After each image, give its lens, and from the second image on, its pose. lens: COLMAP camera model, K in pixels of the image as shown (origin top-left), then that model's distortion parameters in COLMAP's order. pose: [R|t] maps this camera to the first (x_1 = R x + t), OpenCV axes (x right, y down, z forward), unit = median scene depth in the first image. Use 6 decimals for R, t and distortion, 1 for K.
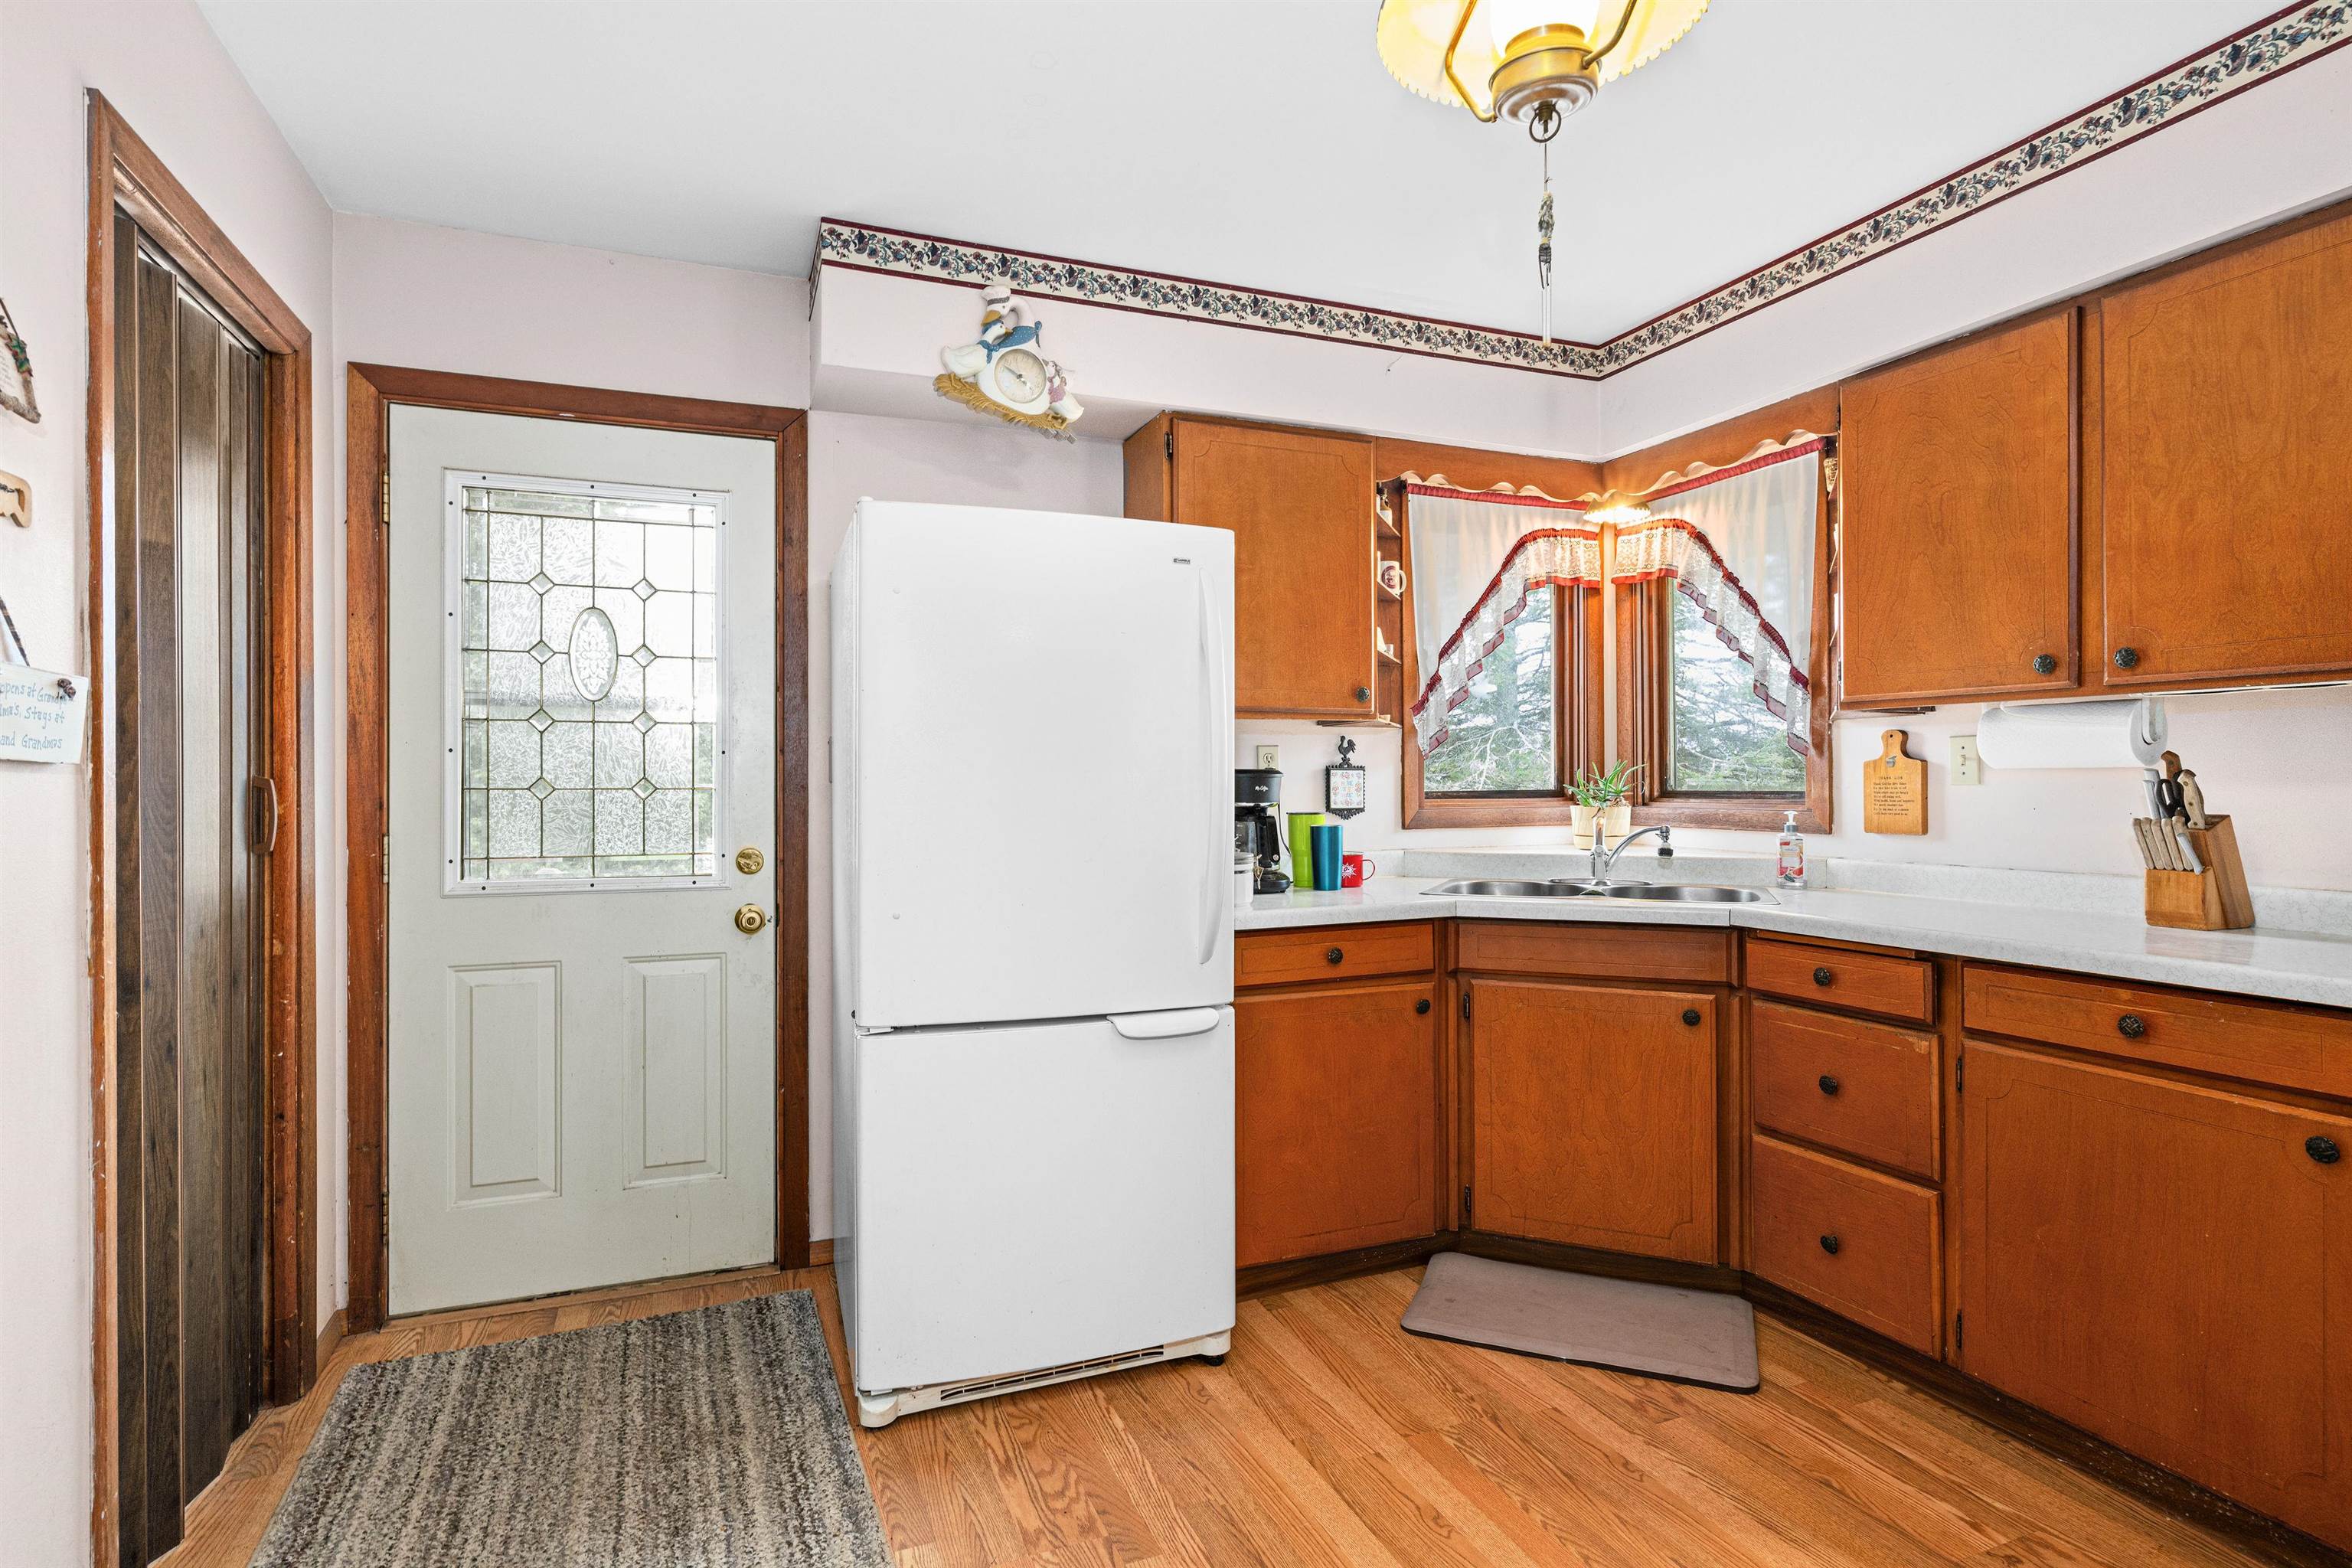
lens RADIAL K [[1139.3, 0, 1194.4], [0, 1139.3, 784.3], [0, 0, 1]] dist [0.000602, 0.001397]
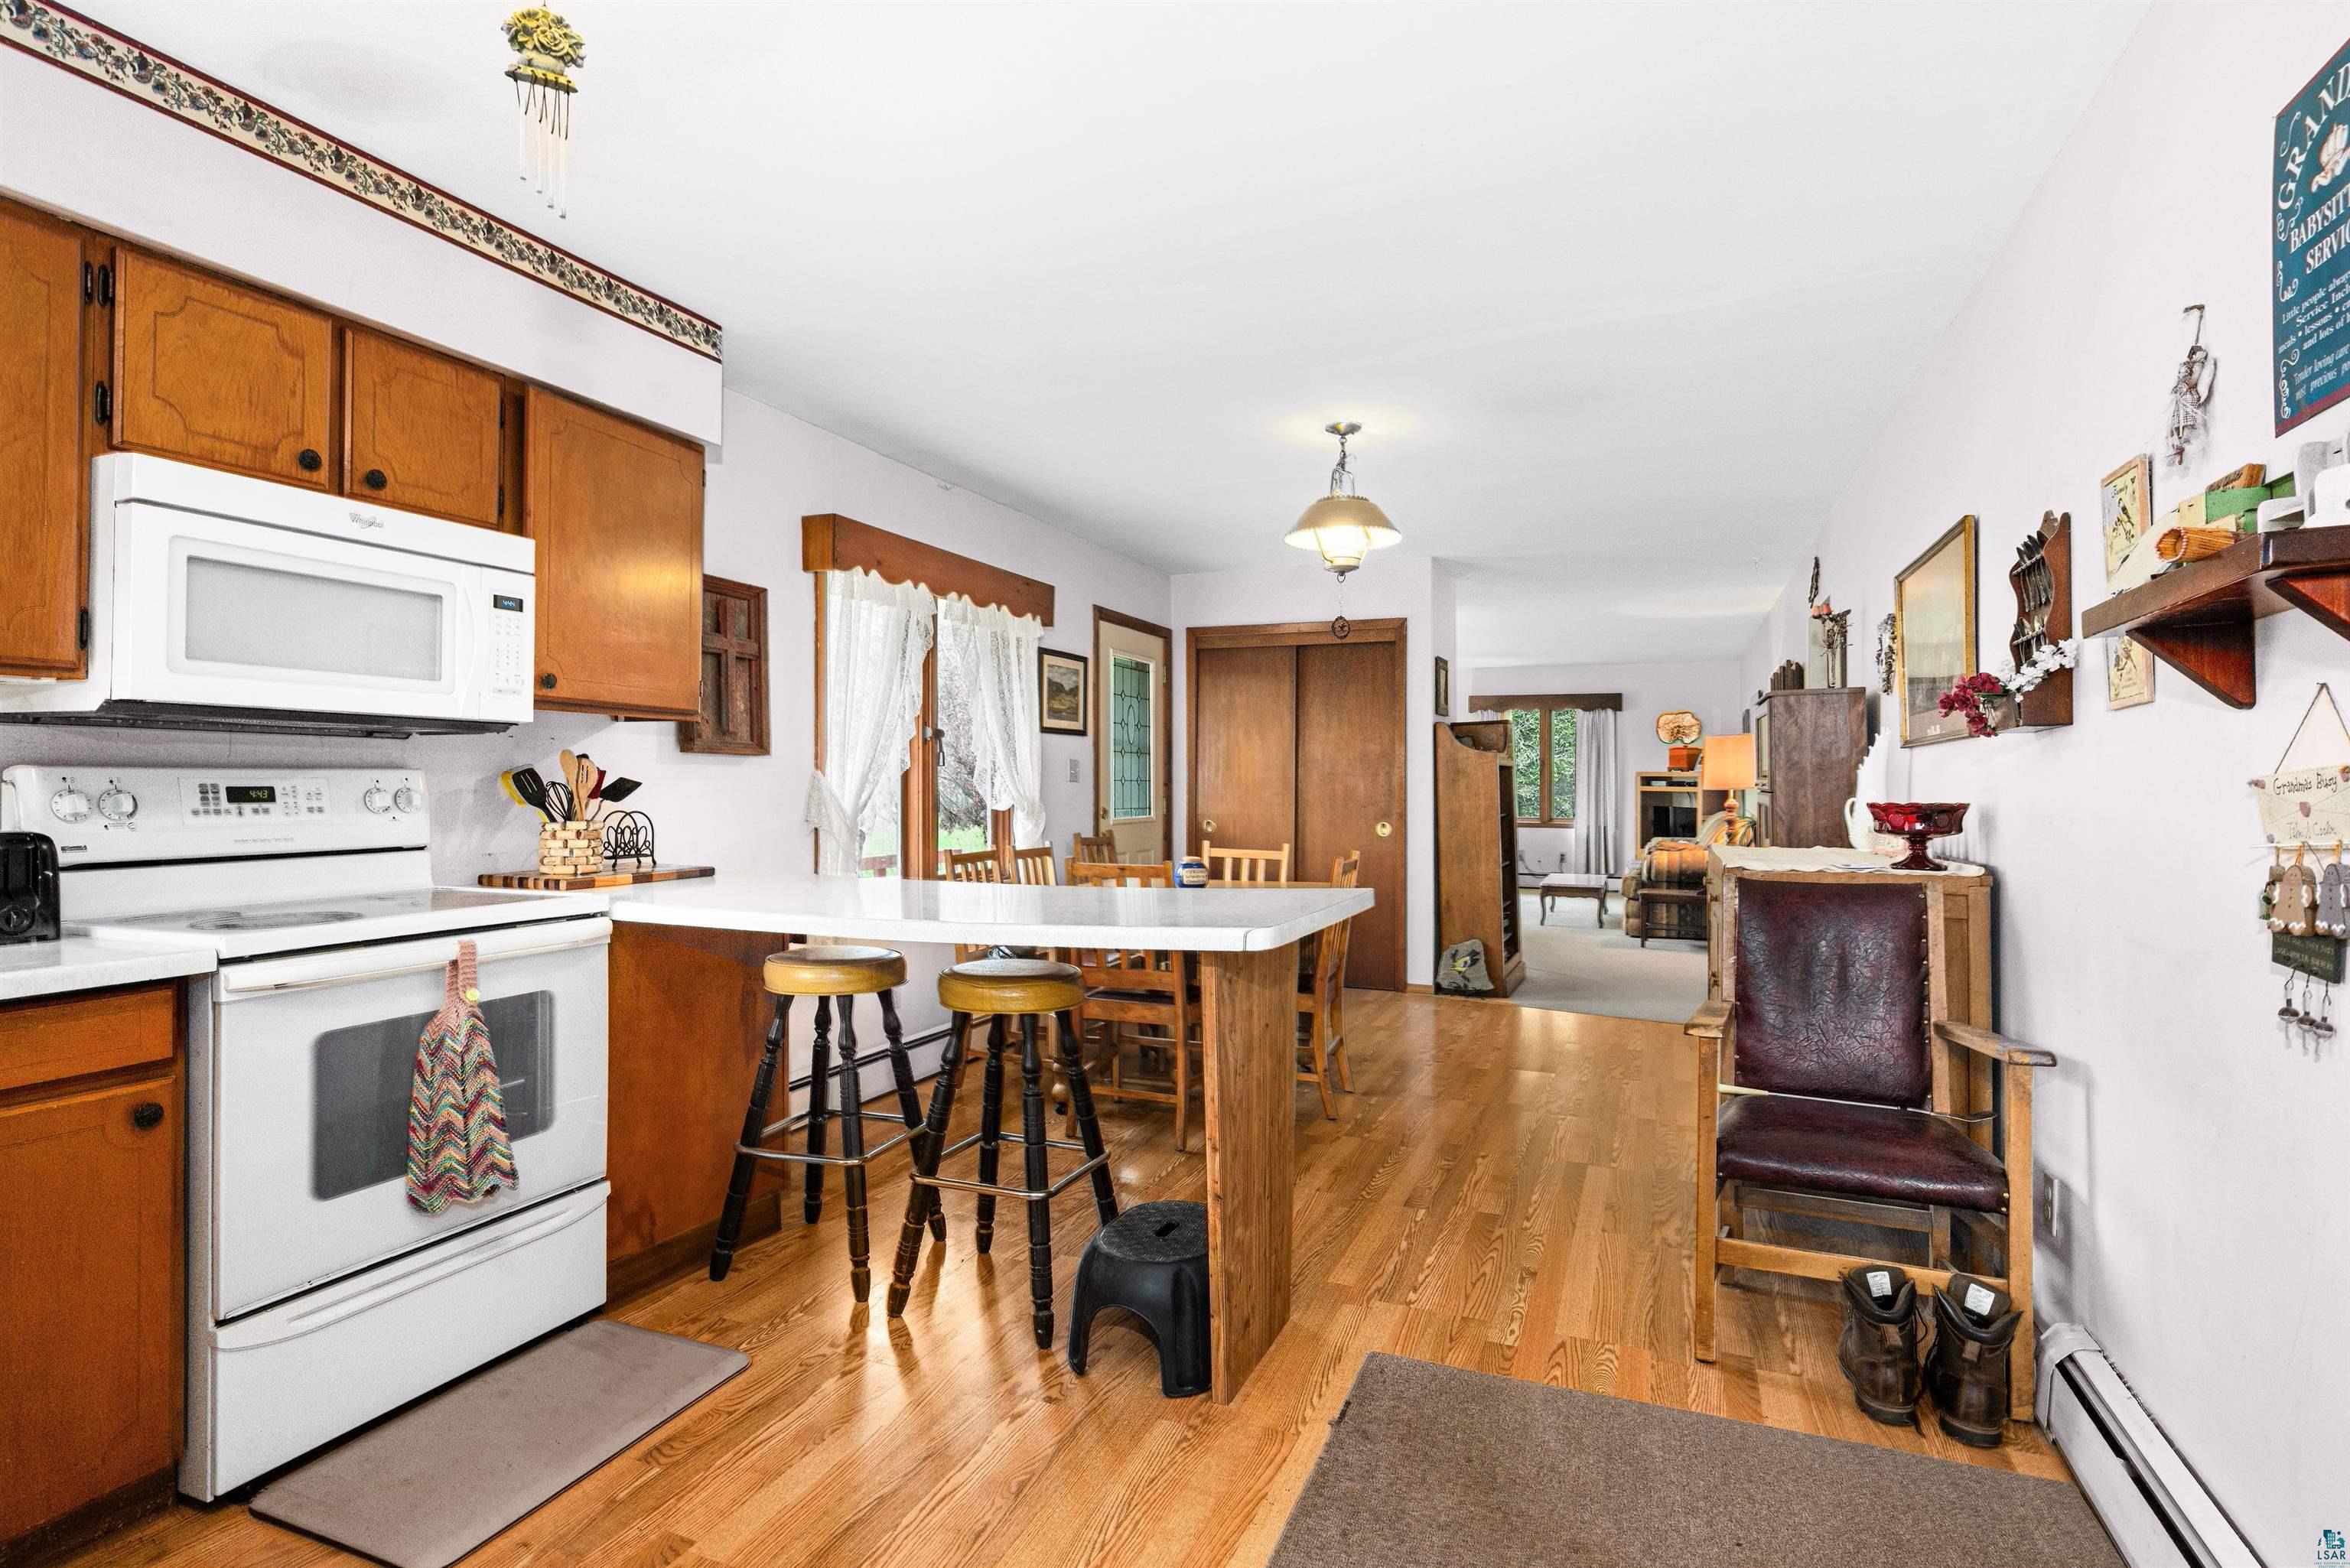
lens RADIAL K [[1138.2, 0, 1146.7], [0, 1138.2, 773.9], [0, 0, 1]] dist [0.000602, 0.001397]
pose [[-0.675079, 0.007546, 0.737707, -0.273406], [0.001385, 0.999959, -0.008961, 0.003856], [-0.737744, -0.005027, -0.675062, 0.622988]]
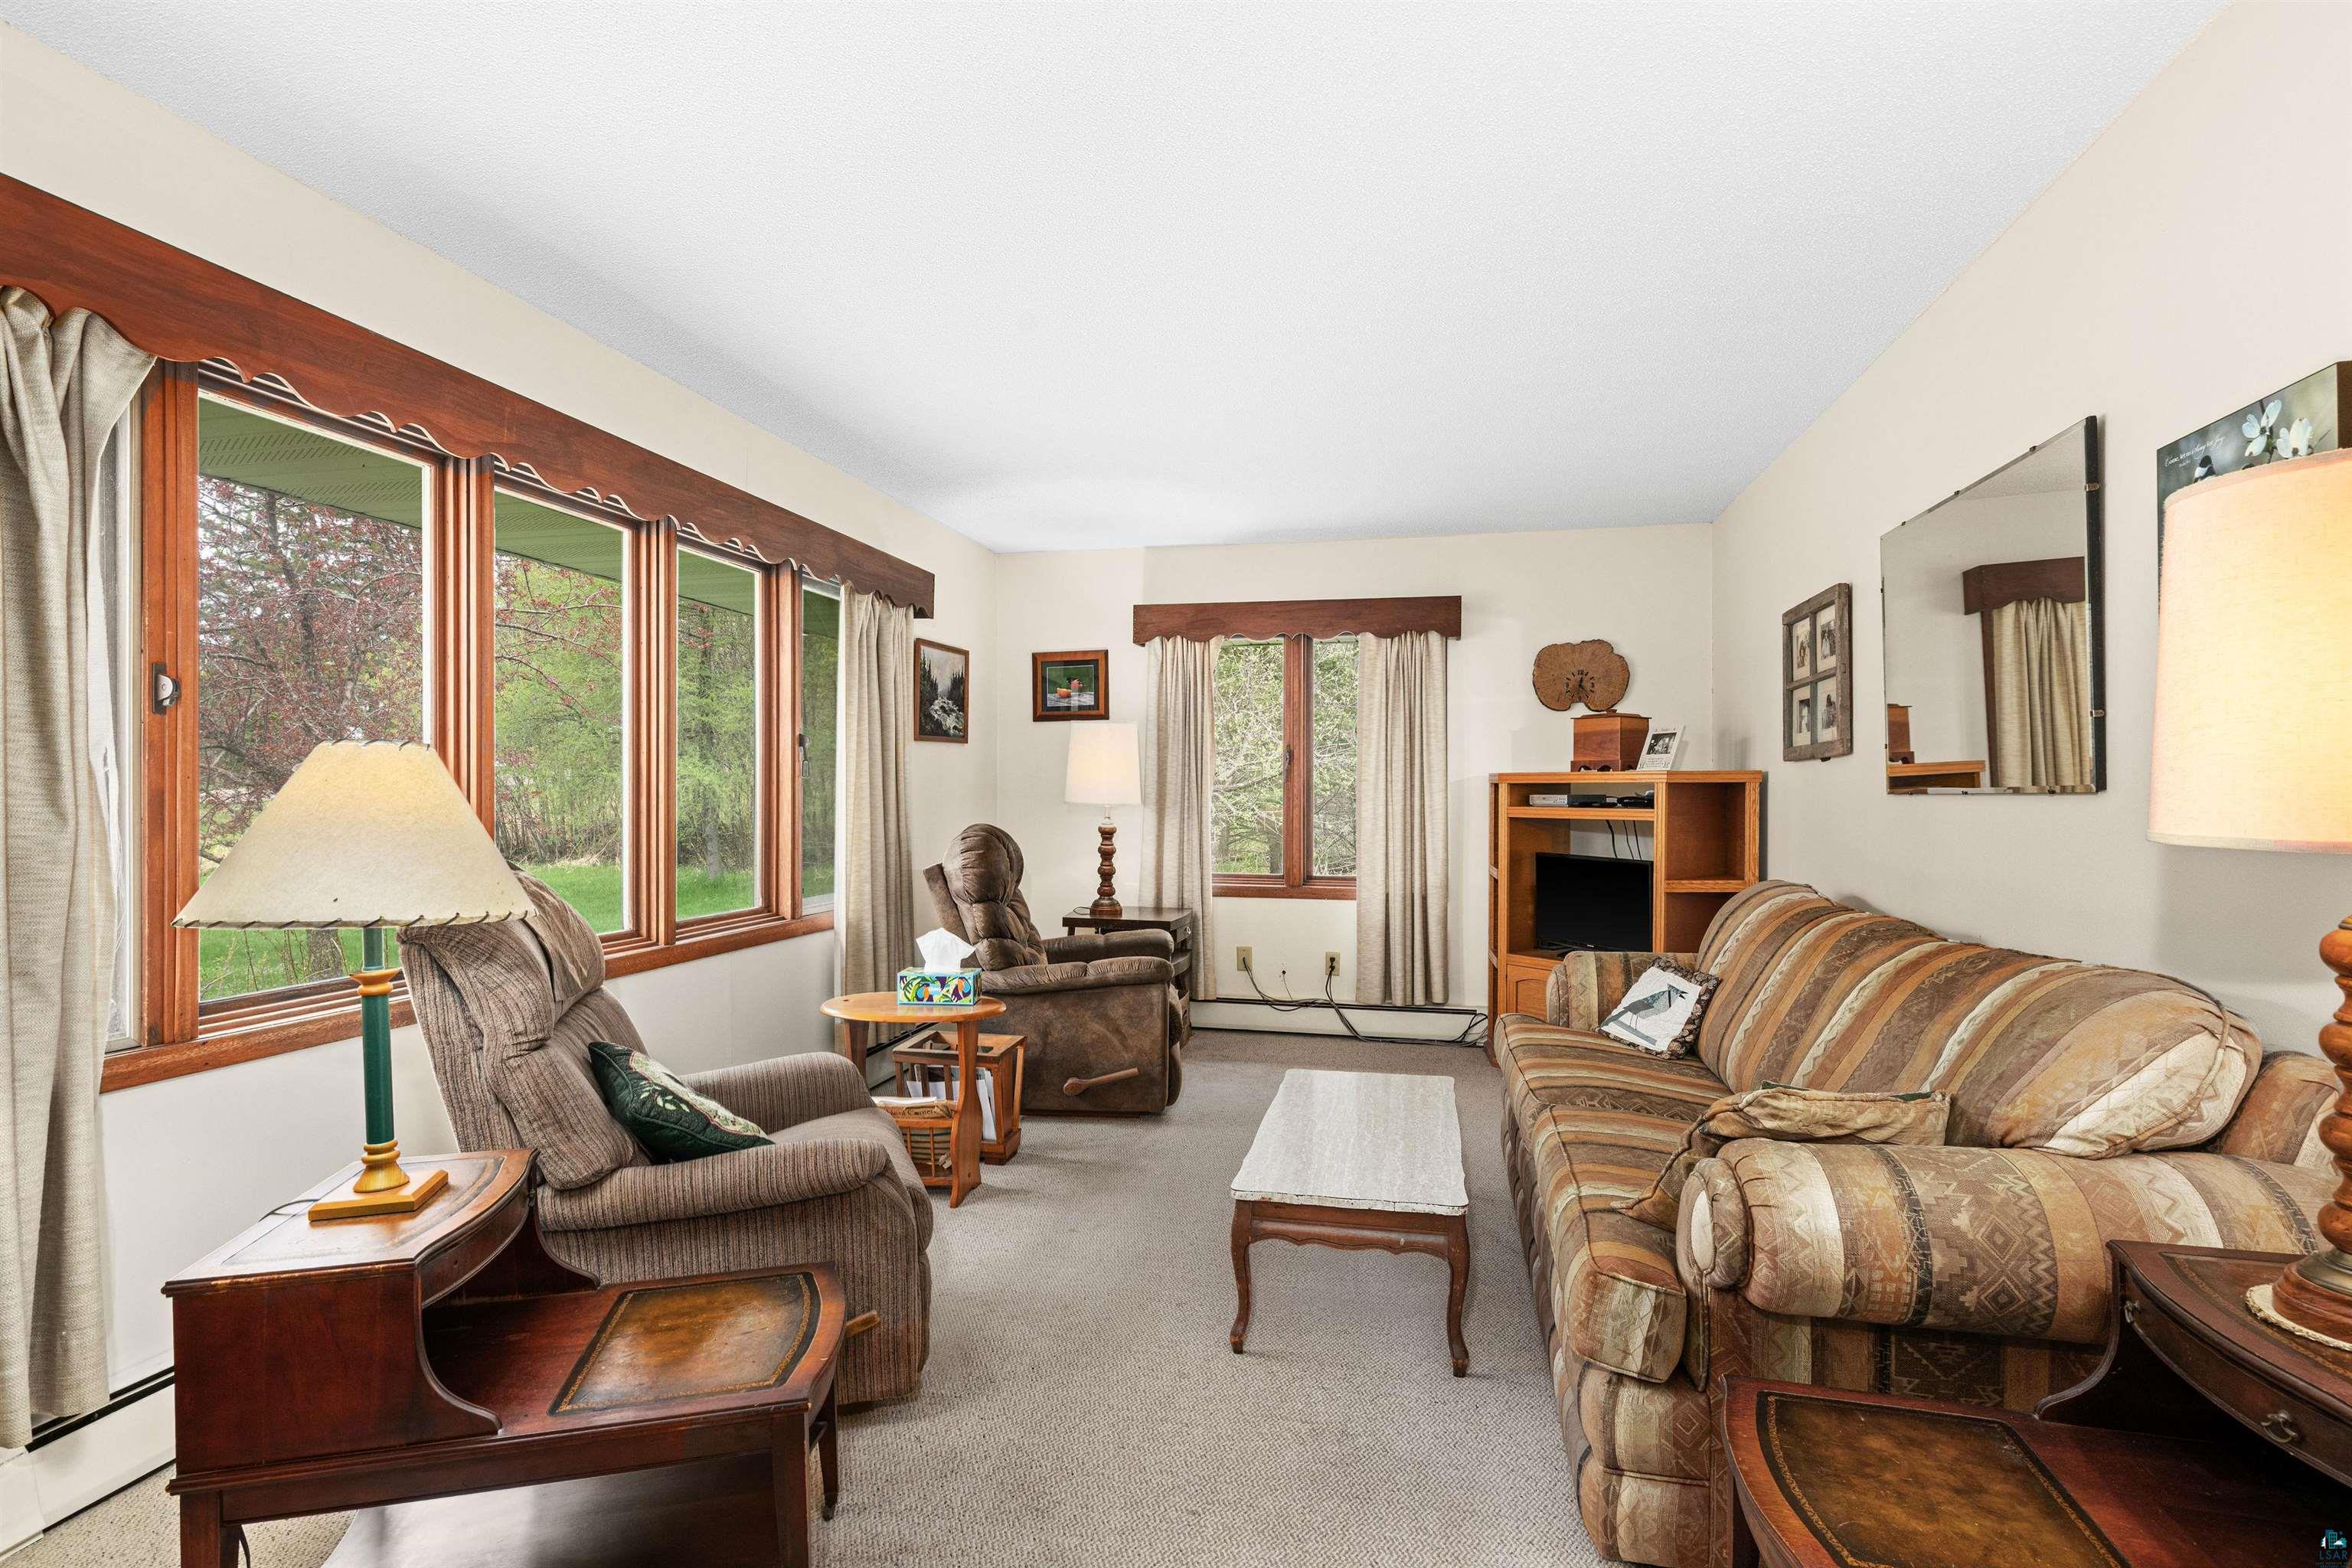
lens RADIAL K [[1139.3, 0, 1168.8], [0, 1139.3, 787.7], [0, 0, 1]] dist [0.000602, 0.001397]
pose [[-0.803429, 0.009977, 0.595317, 1.070400], [0.004517, 0.999933, -0.010661, 0.000875], [-0.595384, -0.005876, -0.803420, -2.022623]]
